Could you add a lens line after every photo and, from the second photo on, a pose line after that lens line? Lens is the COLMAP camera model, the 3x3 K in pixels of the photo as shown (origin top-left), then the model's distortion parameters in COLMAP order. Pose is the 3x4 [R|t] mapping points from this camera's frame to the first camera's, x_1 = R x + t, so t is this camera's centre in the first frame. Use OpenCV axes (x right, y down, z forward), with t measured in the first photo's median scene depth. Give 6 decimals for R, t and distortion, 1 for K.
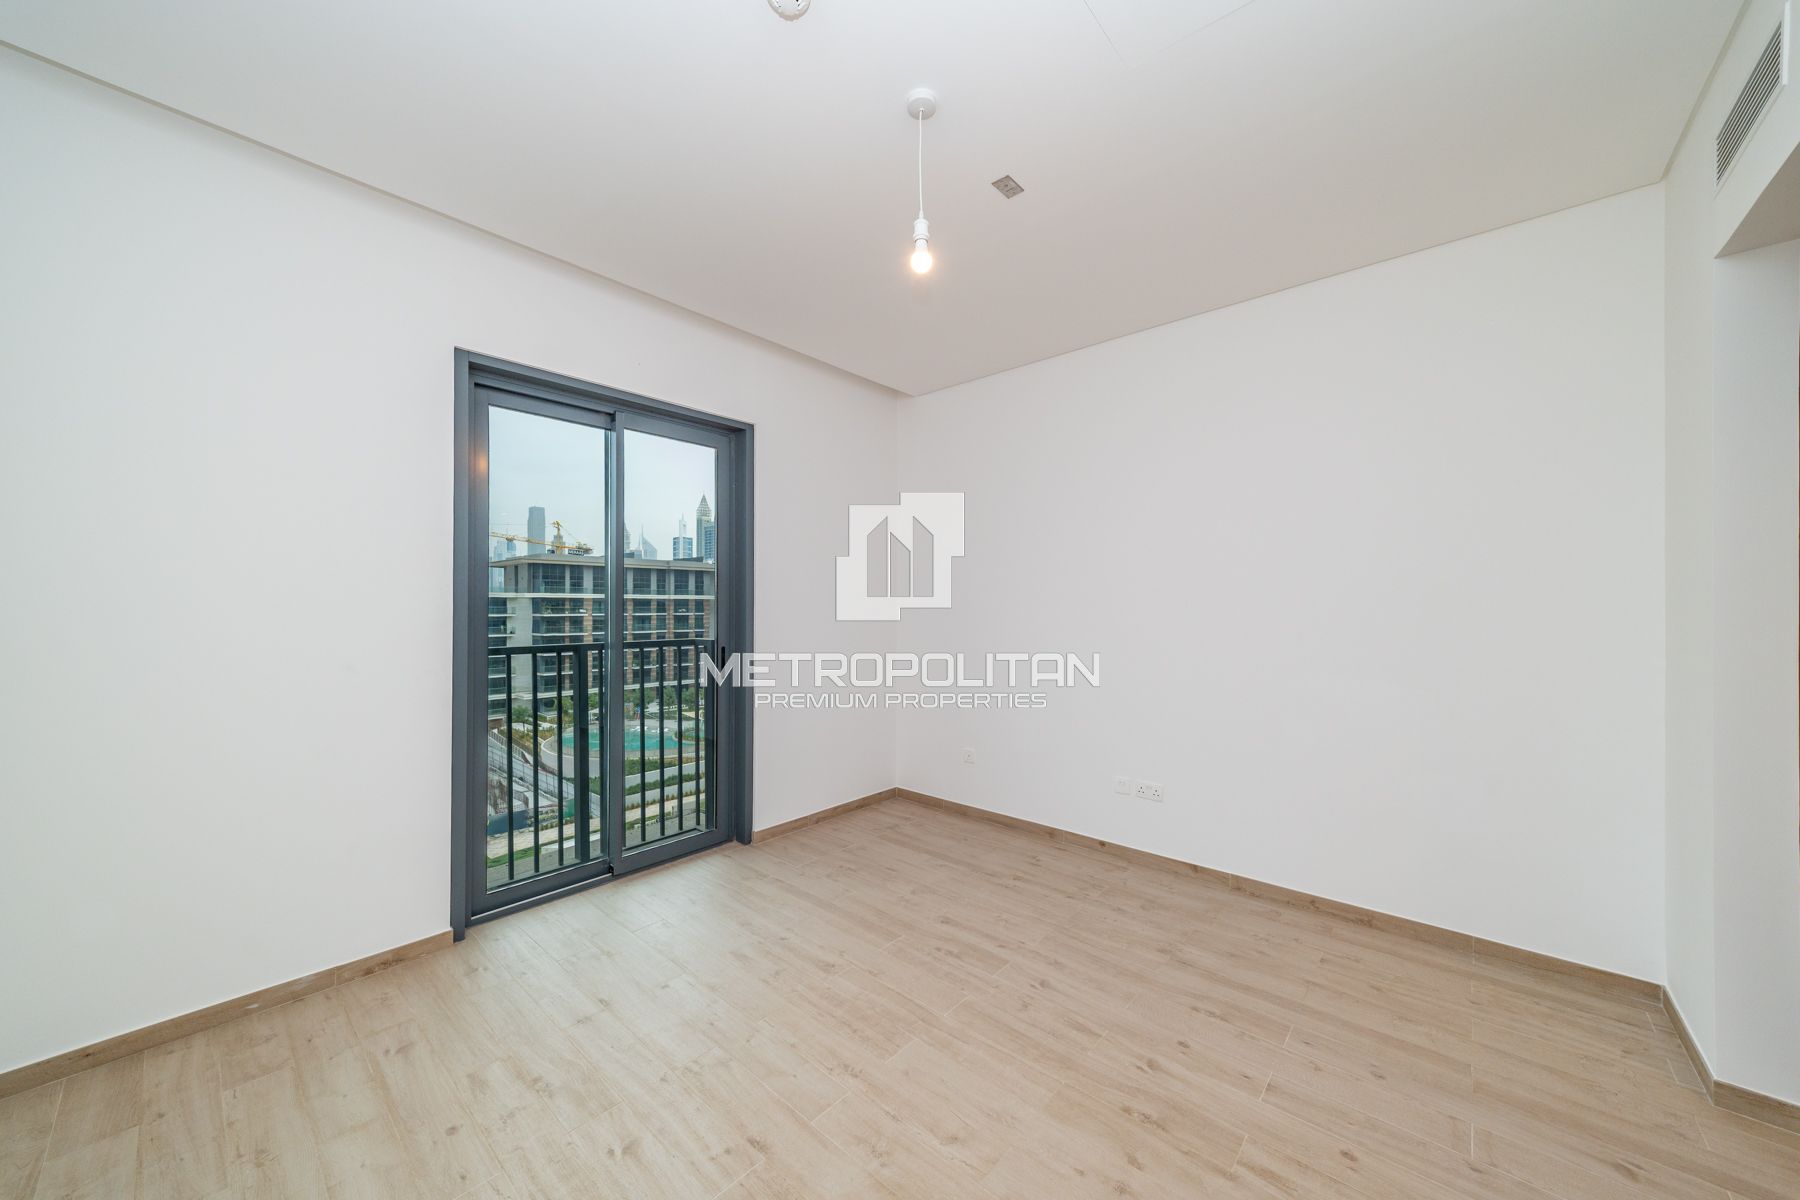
lens RADIAL K [[622.1, 0, 903.8], [0, 622.1, 602.5], [0, 0, 1]] dist [0.001932, -0.000169]
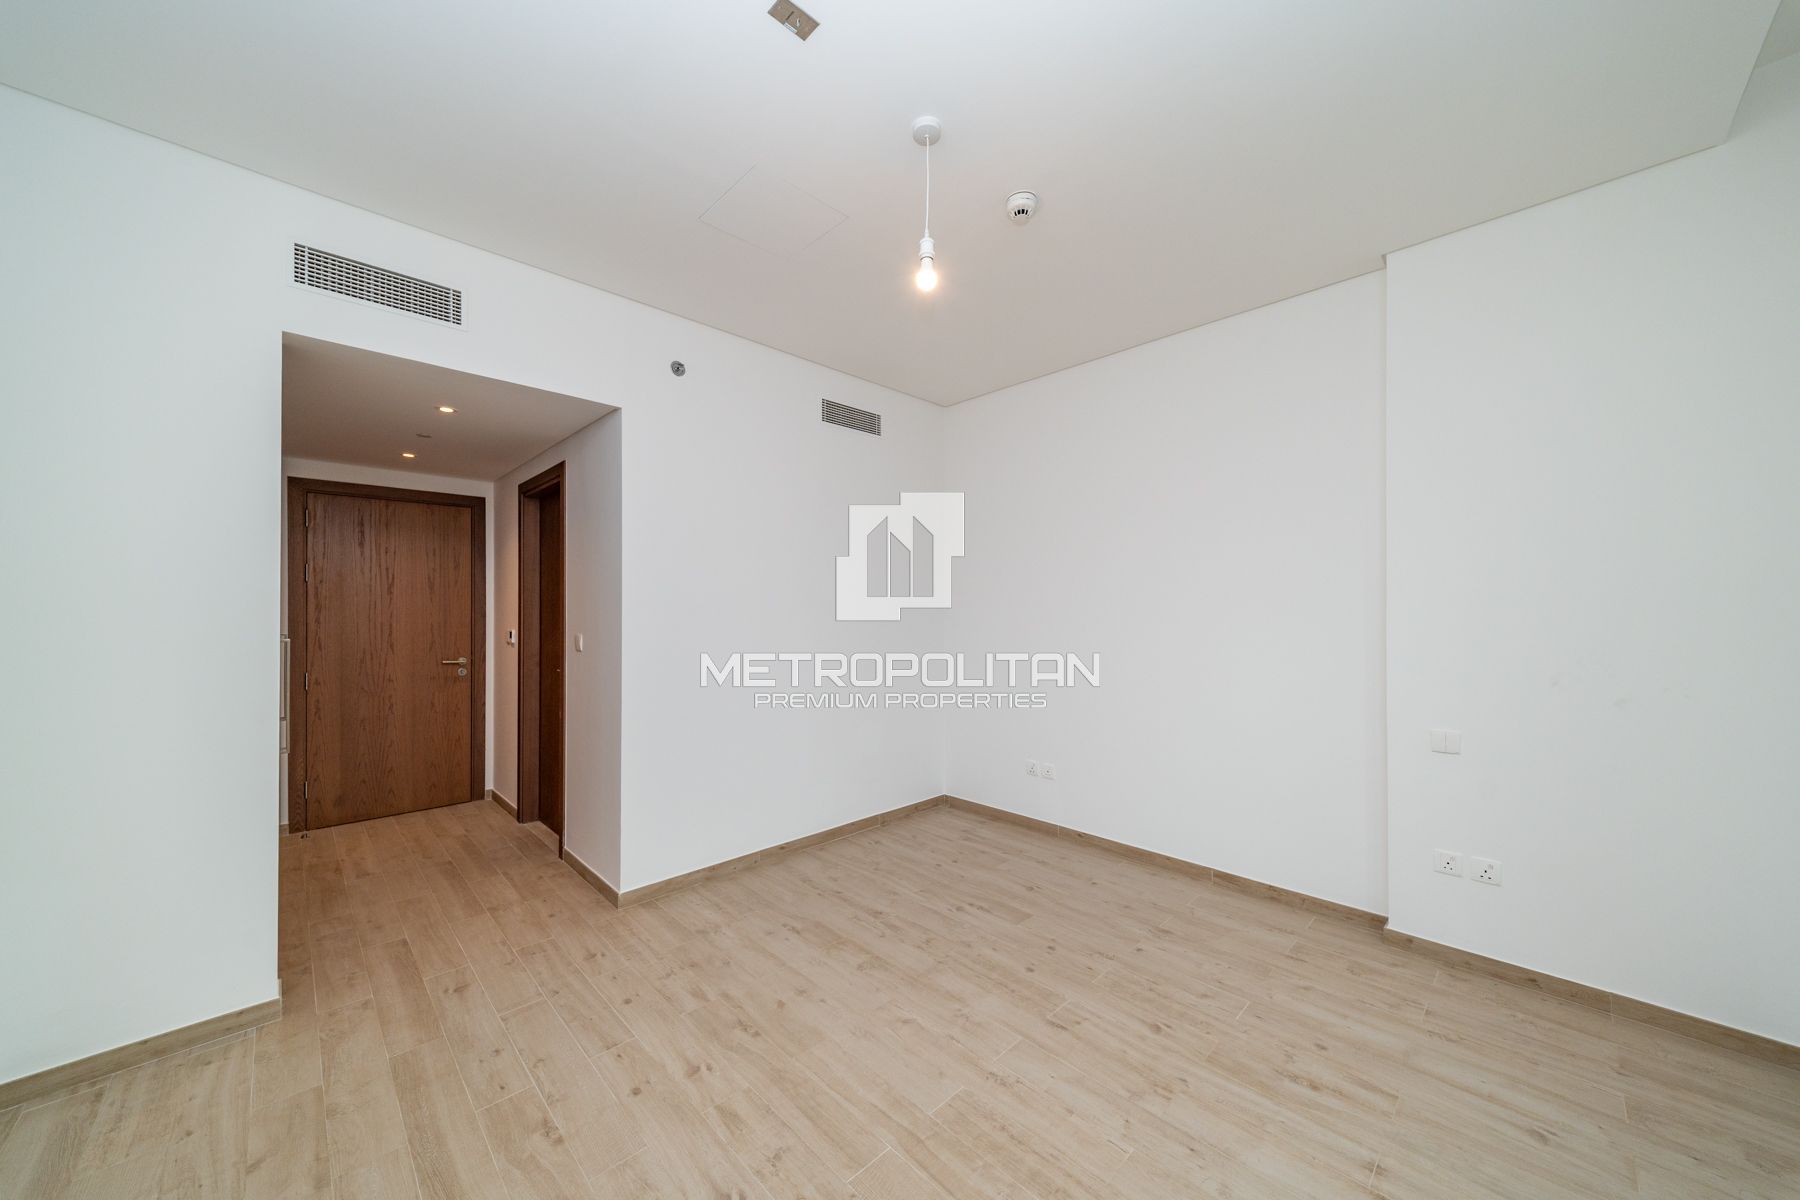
lens RADIAL K [[622.1, 0, 903.8], [0, 622.1, 602.5], [0, 0, 1]] dist [0.001932, -0.000169]
pose [[-0.997462, 0.000617, 0.071203, -0.007131], [-0.000559, 0.999864, -0.016497, 0.009883], [-0.071203, -0.016494, -0.997325, 2.022909]]
